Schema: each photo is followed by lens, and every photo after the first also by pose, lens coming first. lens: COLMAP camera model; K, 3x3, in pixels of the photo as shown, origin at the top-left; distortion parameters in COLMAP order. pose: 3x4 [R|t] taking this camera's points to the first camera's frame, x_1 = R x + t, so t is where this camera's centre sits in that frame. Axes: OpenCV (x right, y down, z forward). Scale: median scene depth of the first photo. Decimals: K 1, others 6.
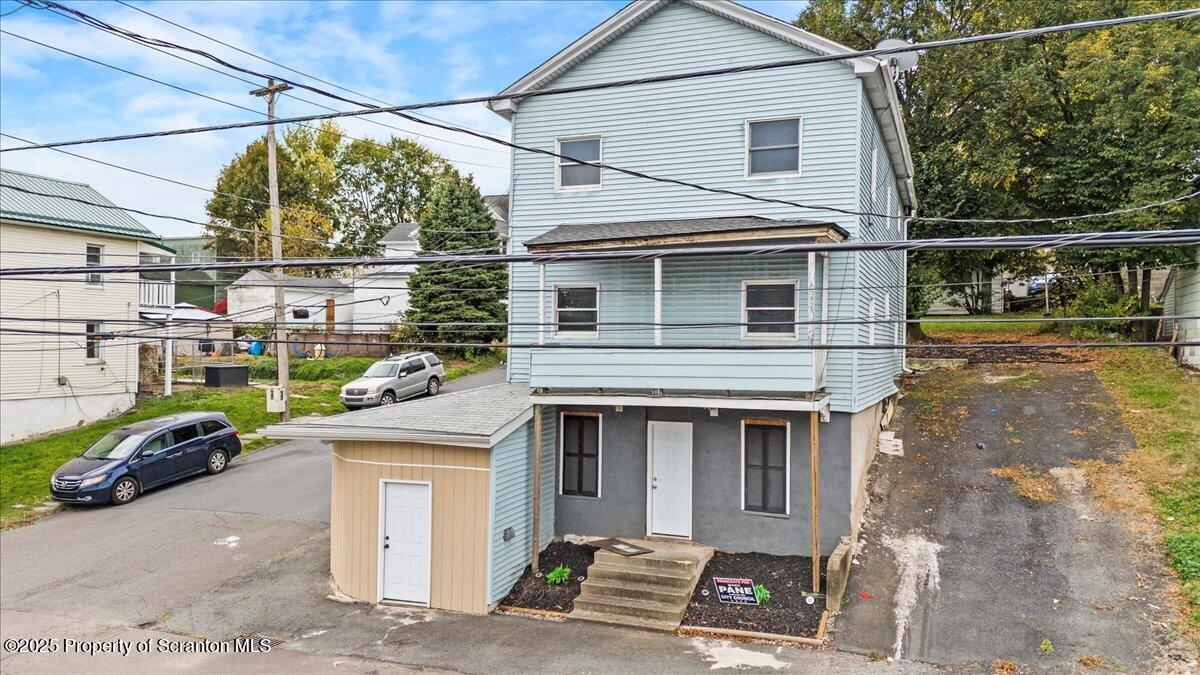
lens RADIAL K [[876.8, 0, 600.0], [0, 876.8, 337.5], [0, 0, 1]] dist [0.062484, -0.001788]
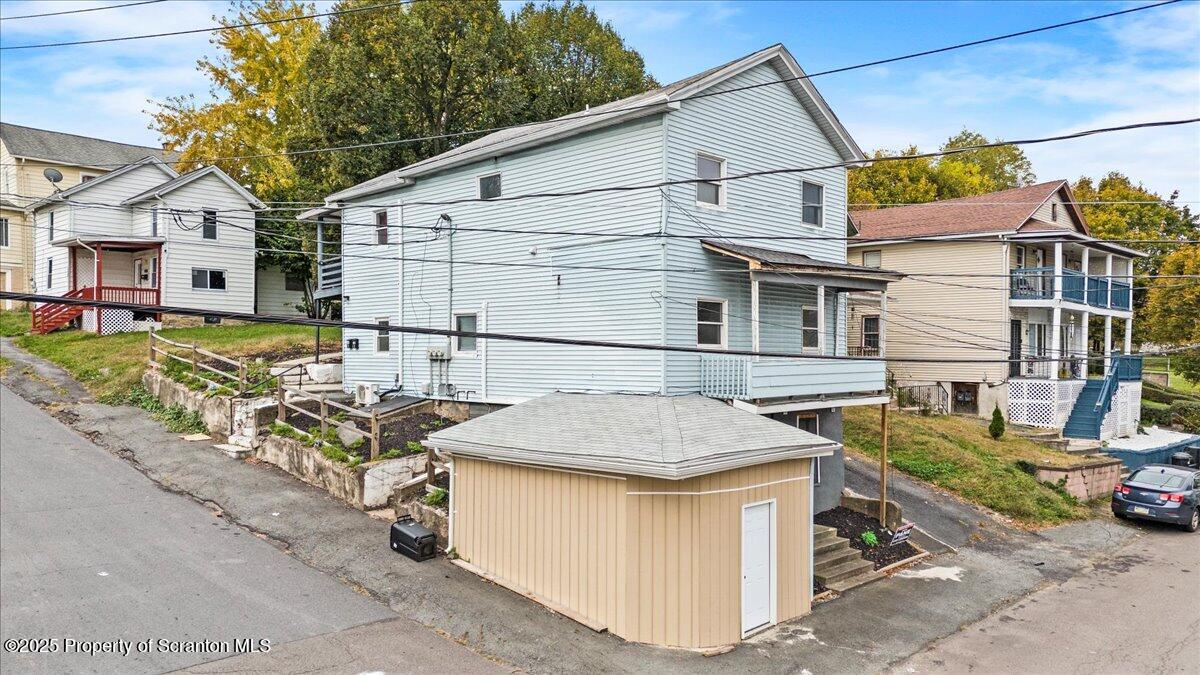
lens RADIAL K [[885.8, 0, 600.8], [0, 885.8, 362.7], [0, 0, 1]] dist [-0.001290, -0.000568]
pose [[0.388919, -0.013581, 0.921172, -1.125692], [-0.010903, 0.999753, 0.019343, -0.003640], [-0.921207, -0.017567, 0.388675, 0.766009]]
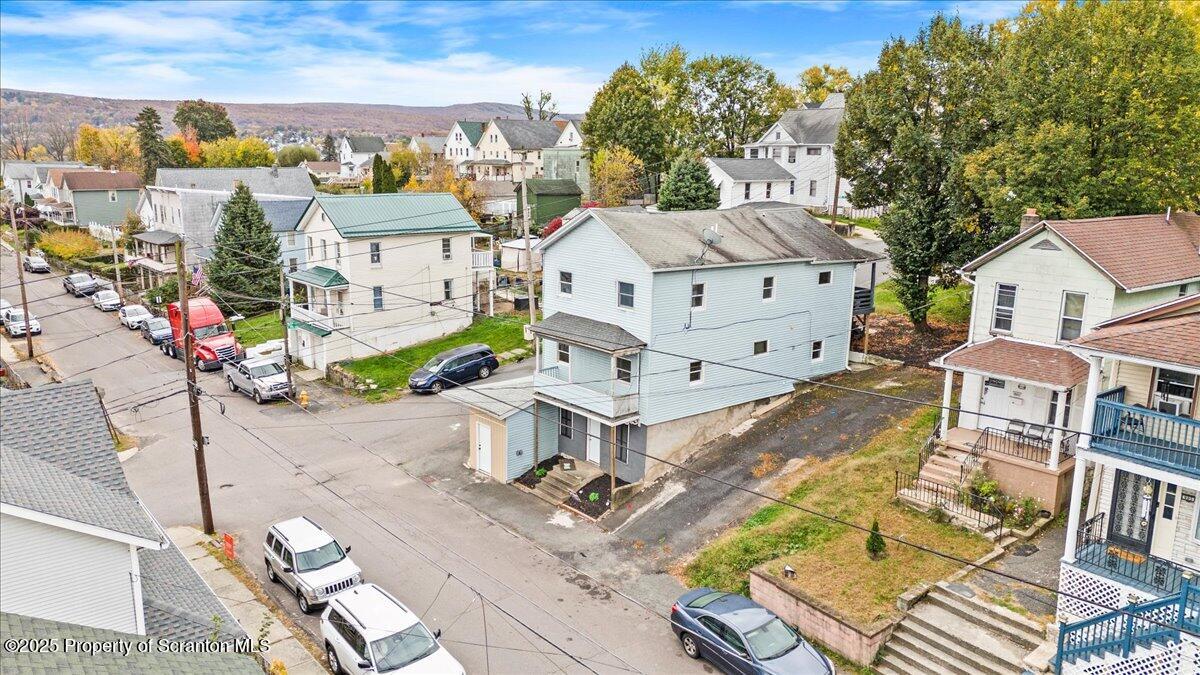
lens RADIAL K [[879.5, 0, 600.0], [0, 879.5, 337.5], [0, 0, 1]] dist [0.141914, -0.000262]
pose [[0.872582, 0.100565, -0.478004, 1.126929], [0.004043, 0.977057, 0.212939, -0.552289], [0.488451, -0.187740, 0.852156, -0.805616]]
